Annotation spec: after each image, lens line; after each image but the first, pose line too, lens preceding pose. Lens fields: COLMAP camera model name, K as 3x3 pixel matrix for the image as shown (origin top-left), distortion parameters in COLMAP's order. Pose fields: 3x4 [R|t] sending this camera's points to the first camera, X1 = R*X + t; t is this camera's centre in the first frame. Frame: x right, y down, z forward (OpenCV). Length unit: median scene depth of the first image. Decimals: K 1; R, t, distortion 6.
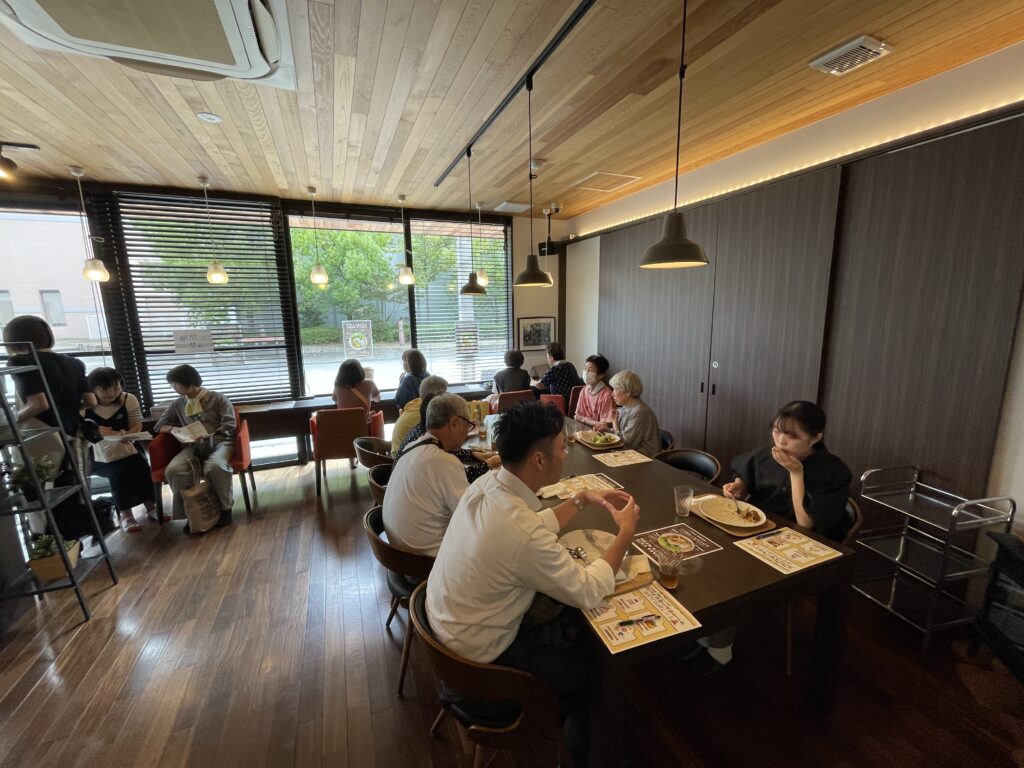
lens RADIAL K [[412.6, 0, 512.8], [0, 412.6, 385.9], [0, 0, 1]] dist [-0.000961, -0.000144]
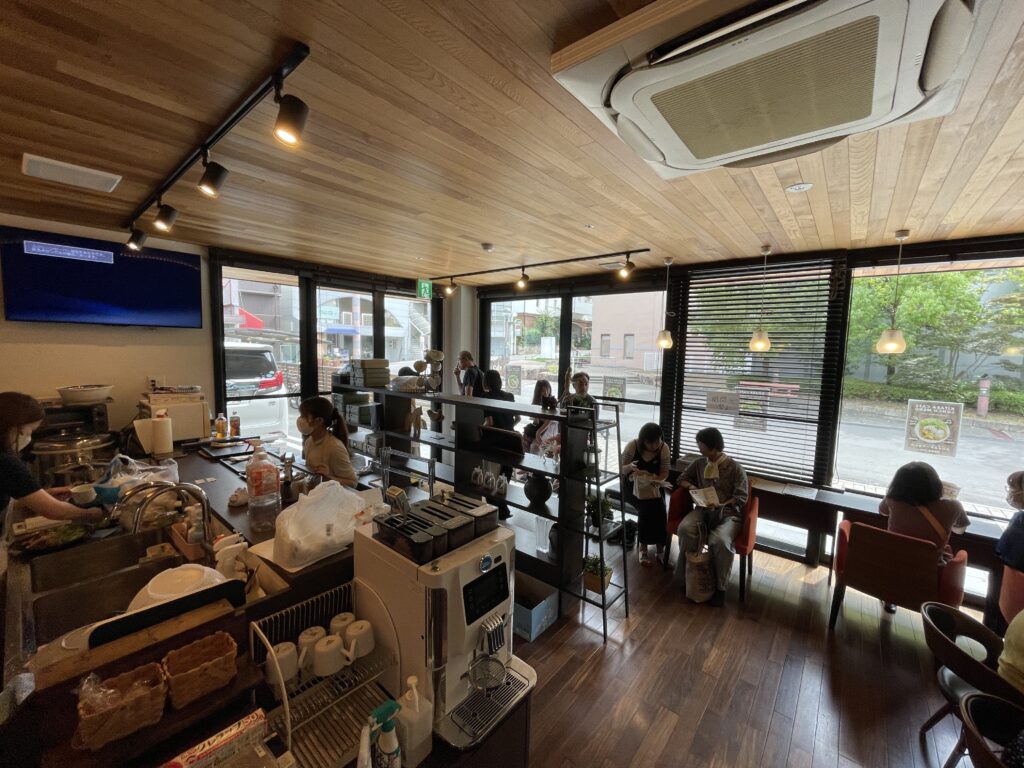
lens RADIAL K [[412.6, 0, 512.8], [0, 412.6, 385.9], [0, 0, 1]] dist [-0.000961, -0.000144]
pose [[0.448997, 0.107020, -0.887101, -0.109717], [-0.192163, 0.981136, 0.021103, -0.079223], [0.872626, 0.160992, 0.461092, 0.065092]]
